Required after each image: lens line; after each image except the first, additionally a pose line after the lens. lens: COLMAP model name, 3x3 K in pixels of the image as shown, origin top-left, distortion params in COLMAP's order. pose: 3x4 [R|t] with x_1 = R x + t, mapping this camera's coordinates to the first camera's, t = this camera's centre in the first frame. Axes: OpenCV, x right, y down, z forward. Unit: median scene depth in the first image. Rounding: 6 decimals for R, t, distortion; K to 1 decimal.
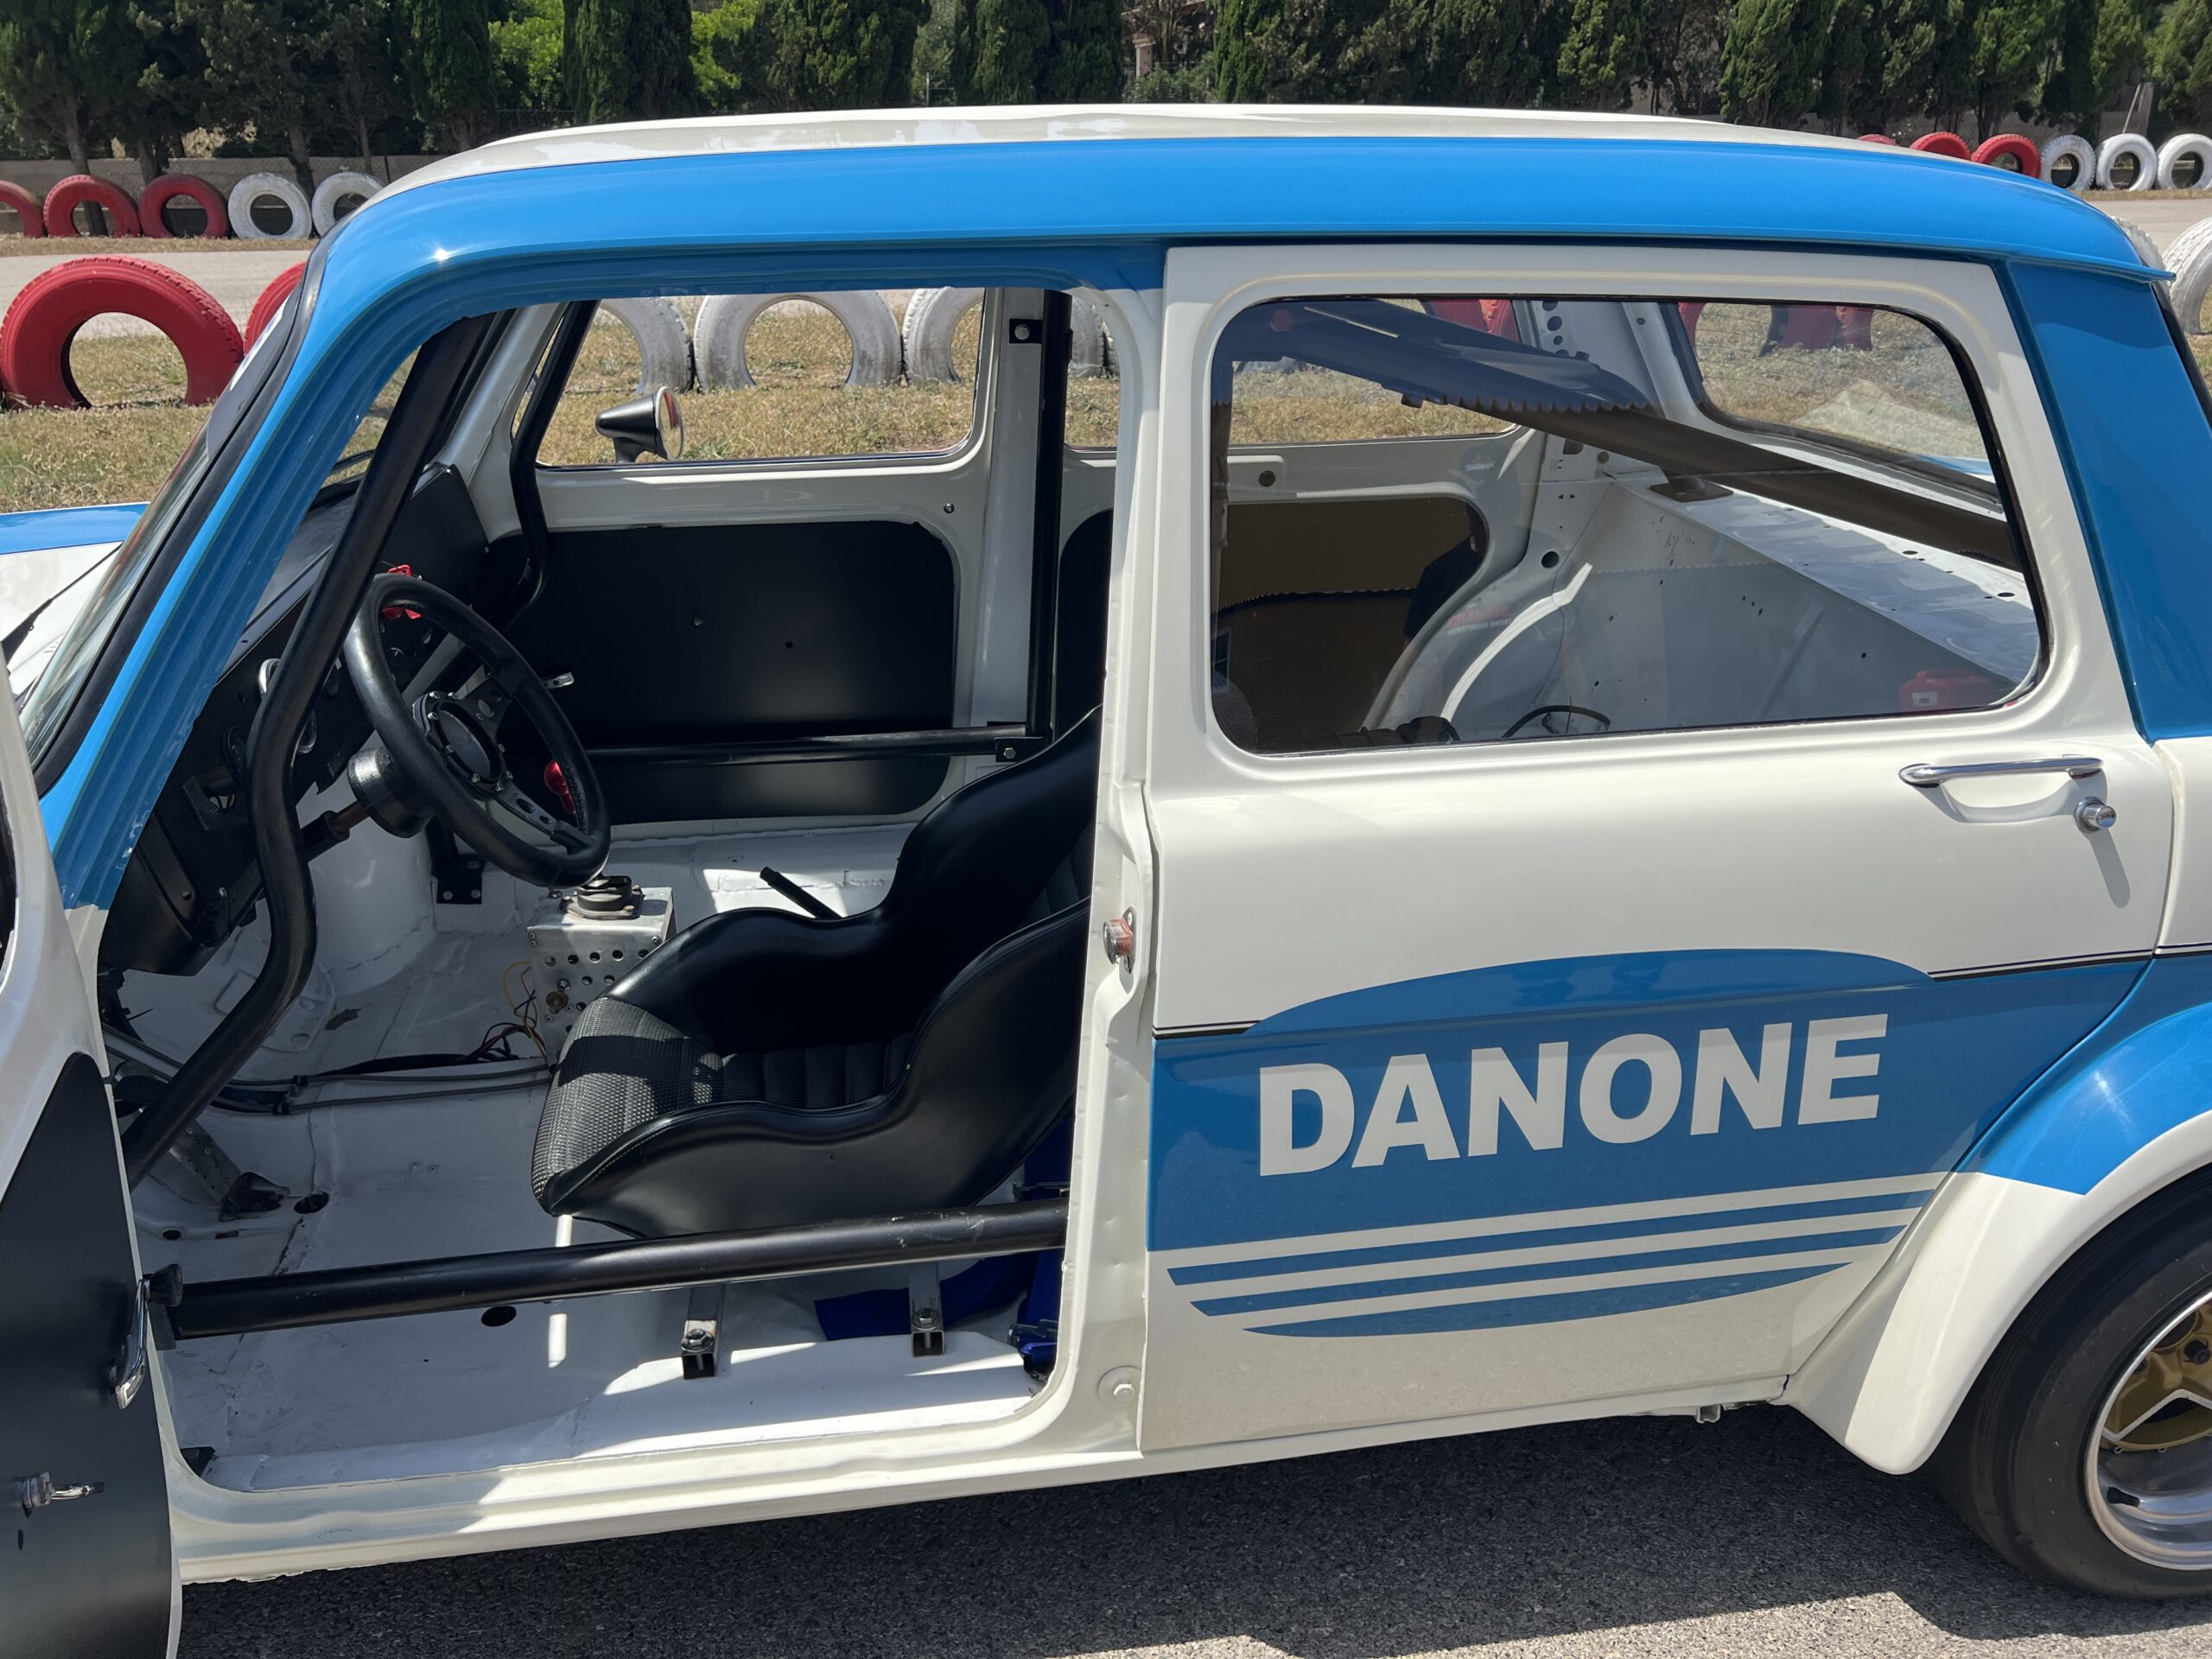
lens RADIAL K [[1666.0, 0, 1104.4], [0, 1666.0, 810.3], [0, 0, 1]] dist [0.032678, -0.043510]
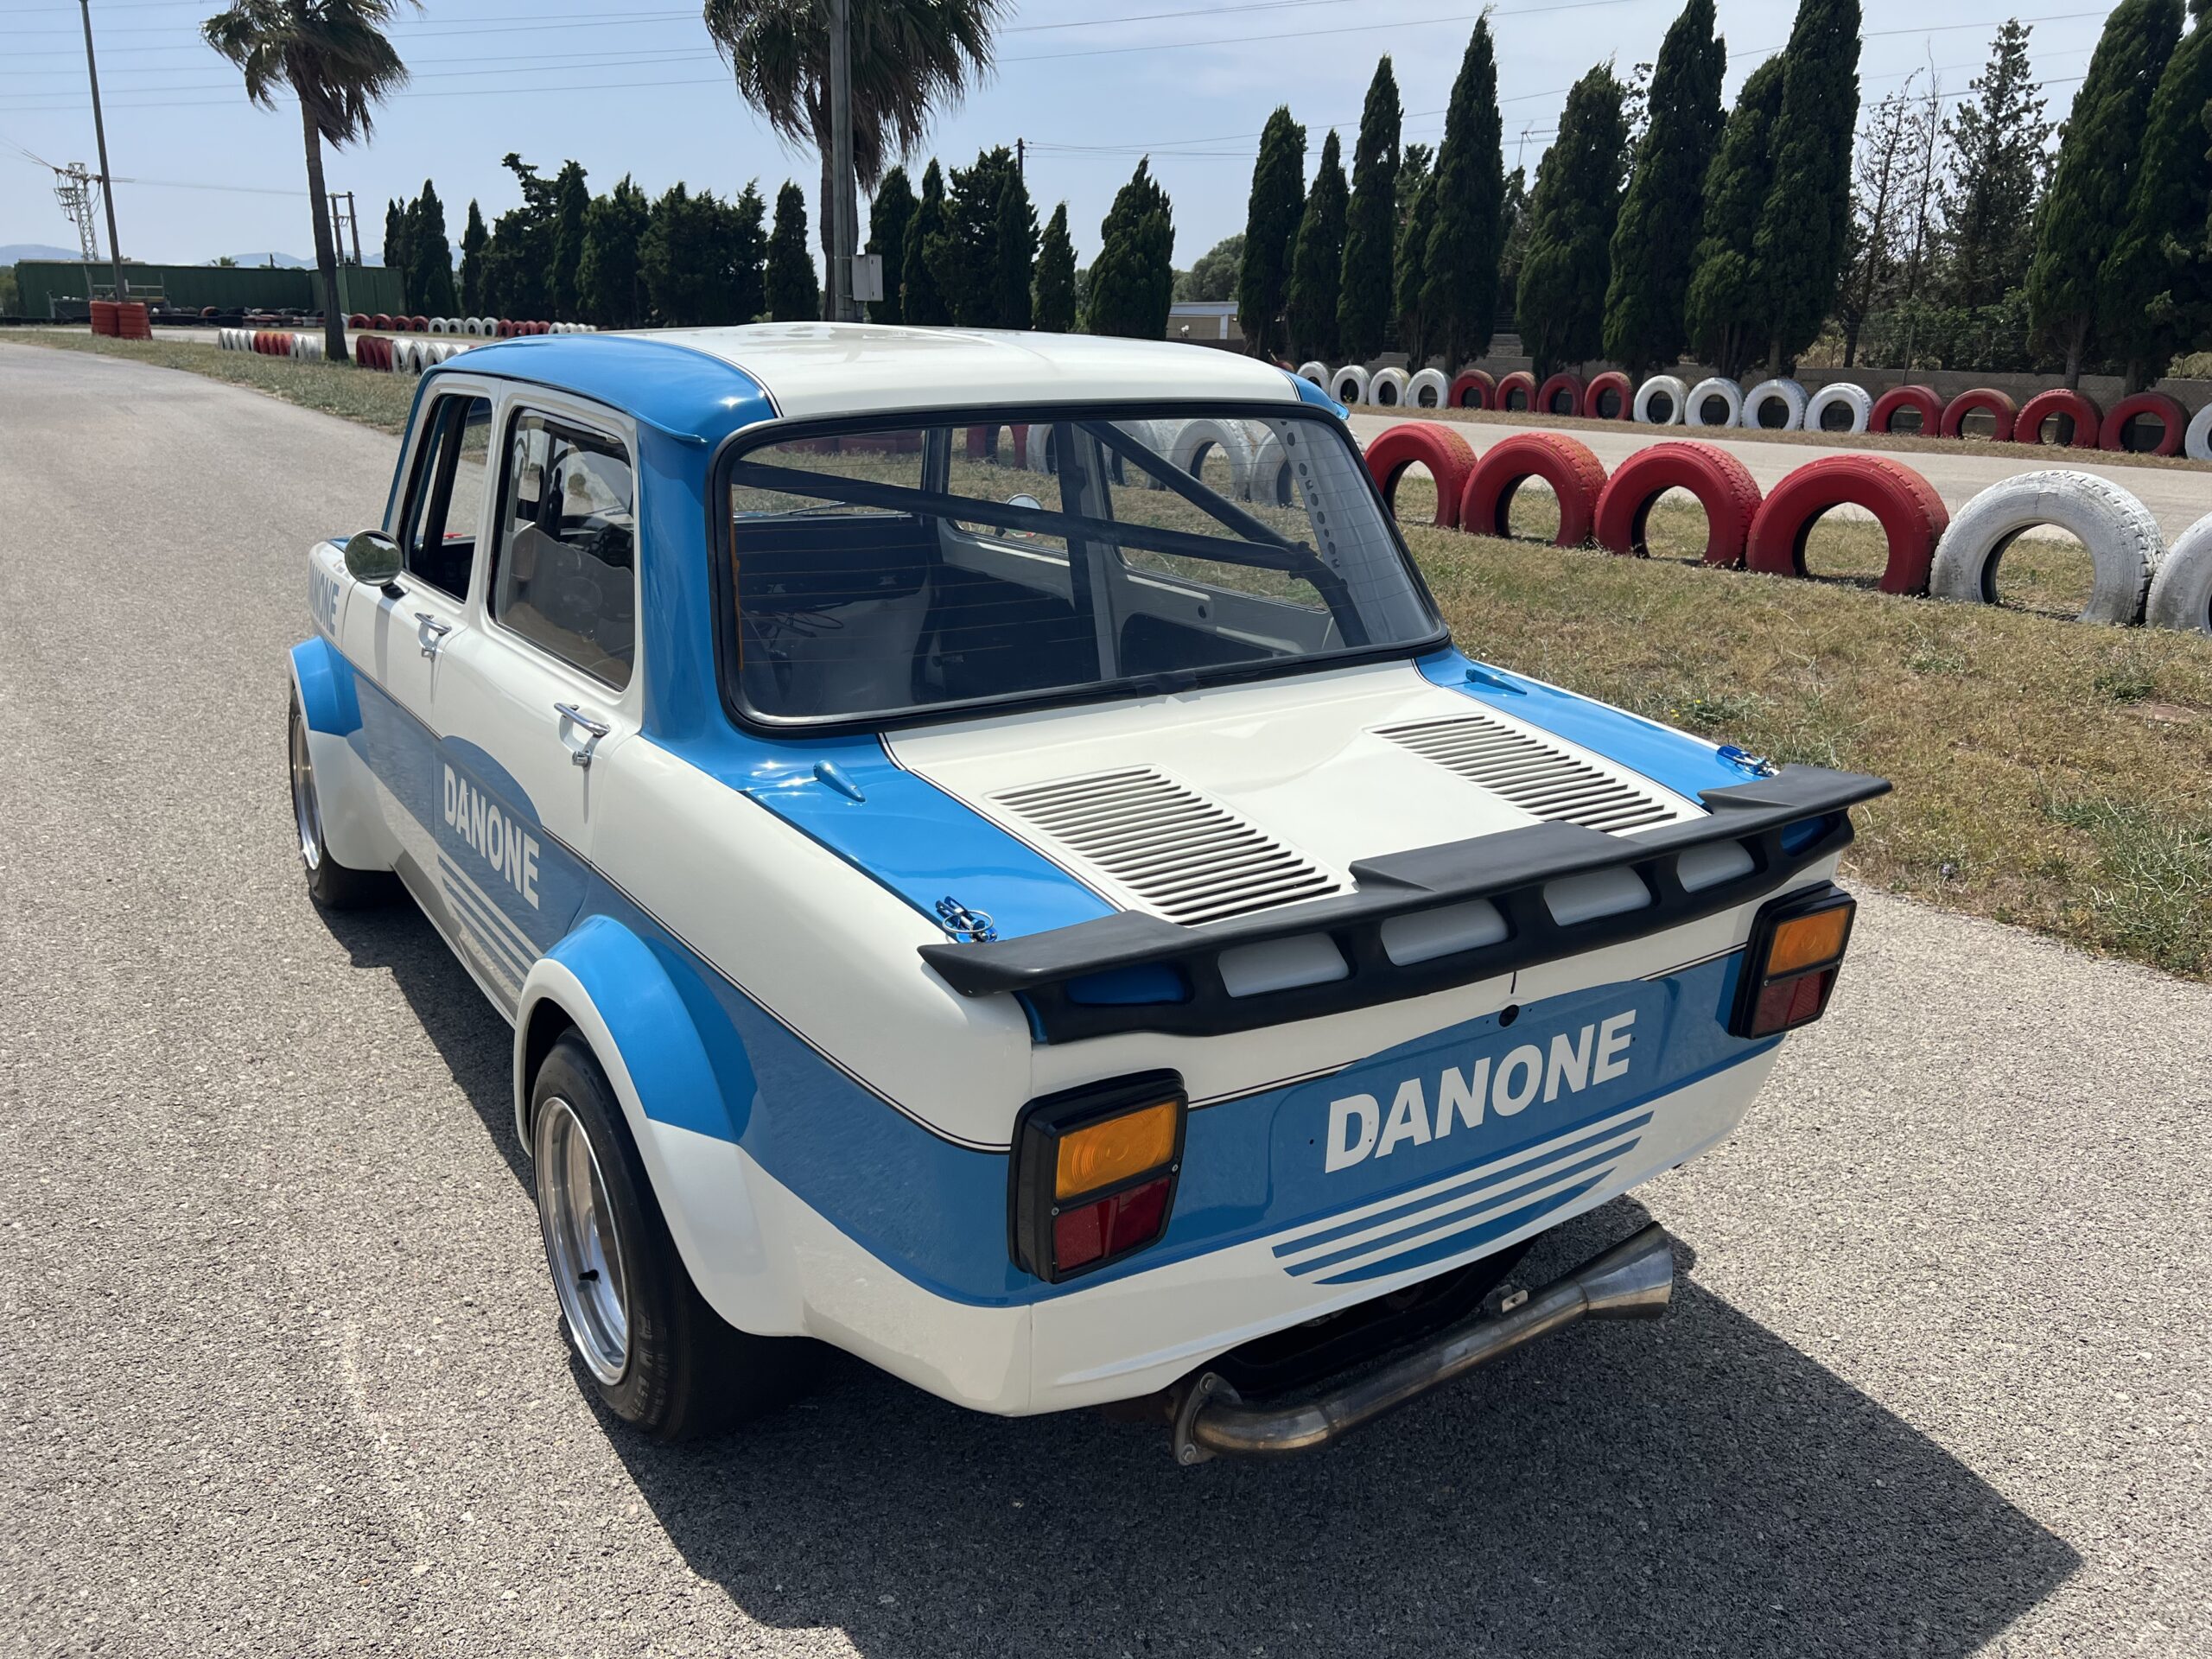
lens RADIAL K [[1666.0, 0, 1108.8], [0, 1666.0, 833.2], [0, 0, 1]] dist [0.032678, -0.043510]
pose [[0.414884, 0.273548, -0.867780, 0.357218], [-0.362850, 0.924358, 0.117905, -0.048702], [0.834393, 0.265957, 0.482759, 0.107693]]
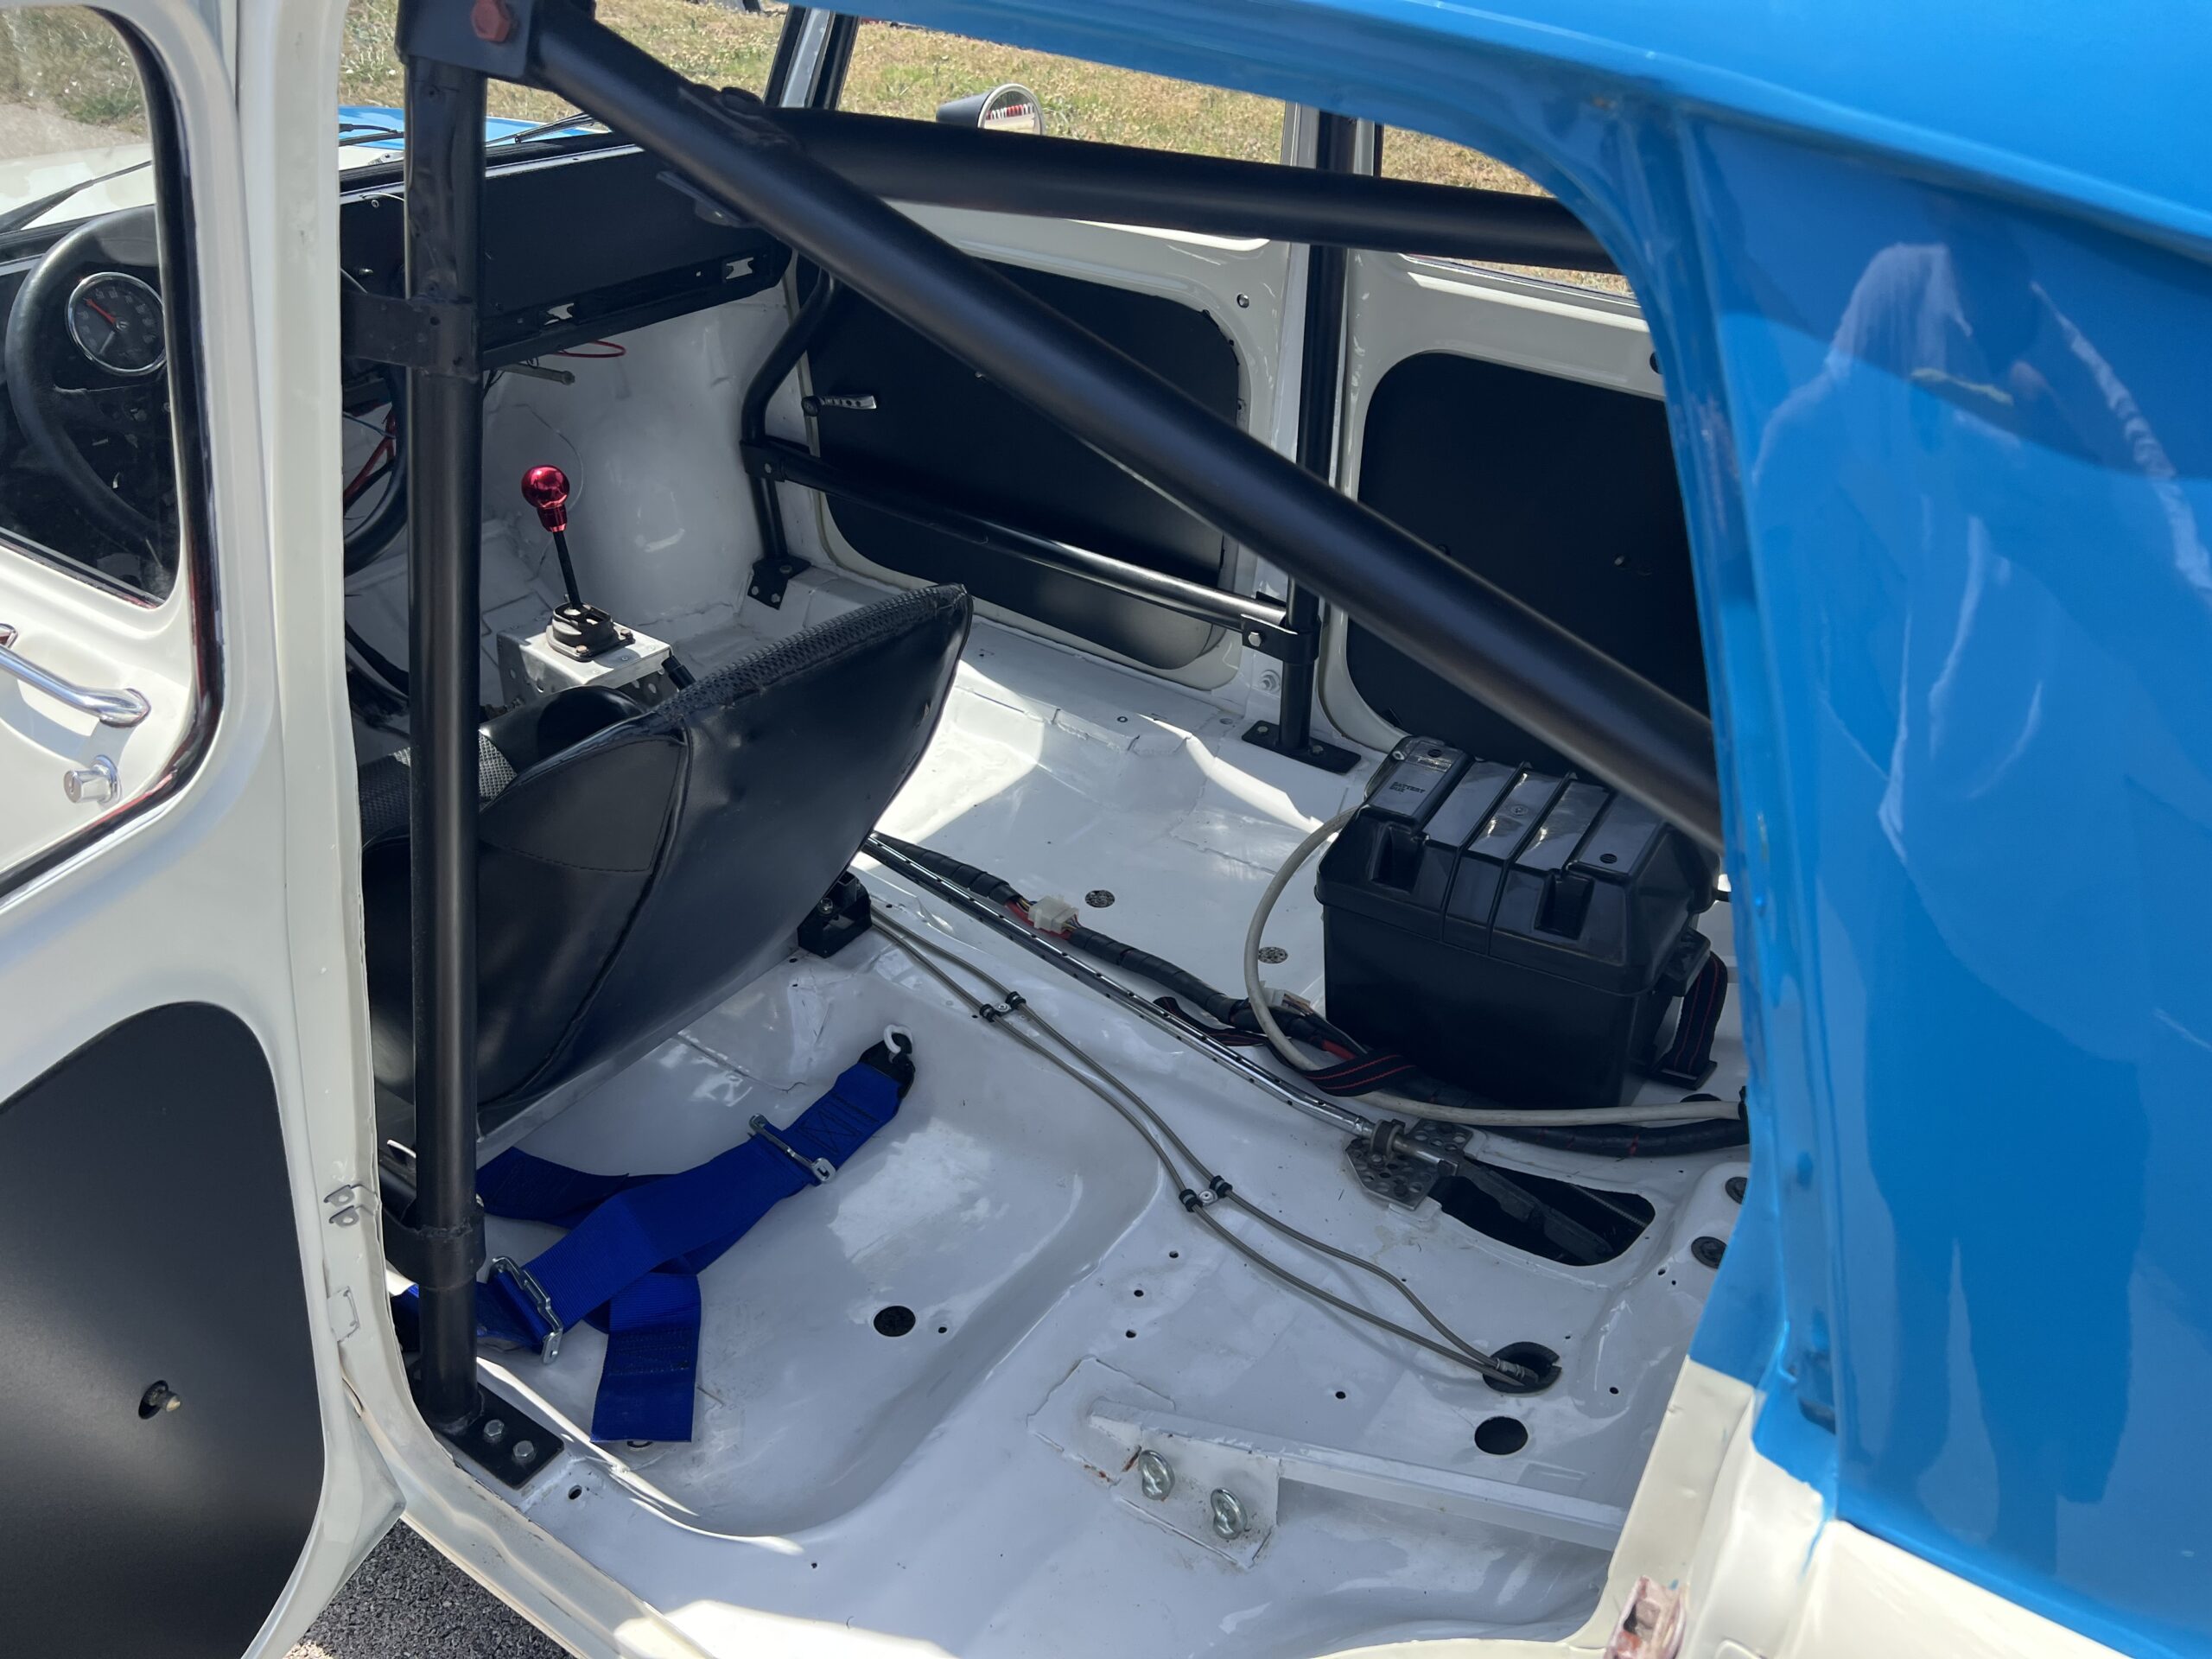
lens RADIAL K [[1666.0, 0, 1104.2], [0, 1666.0, 824.0], [0, 0, 1]] dist [0.032678, -0.043510]
pose [[0.730880, 0.386147, -0.562765, 0.109024], [-0.299854, 0.922391, 0.243479, -0.036936], [0.613108, -0.009207, 0.789945, 0.103657]]
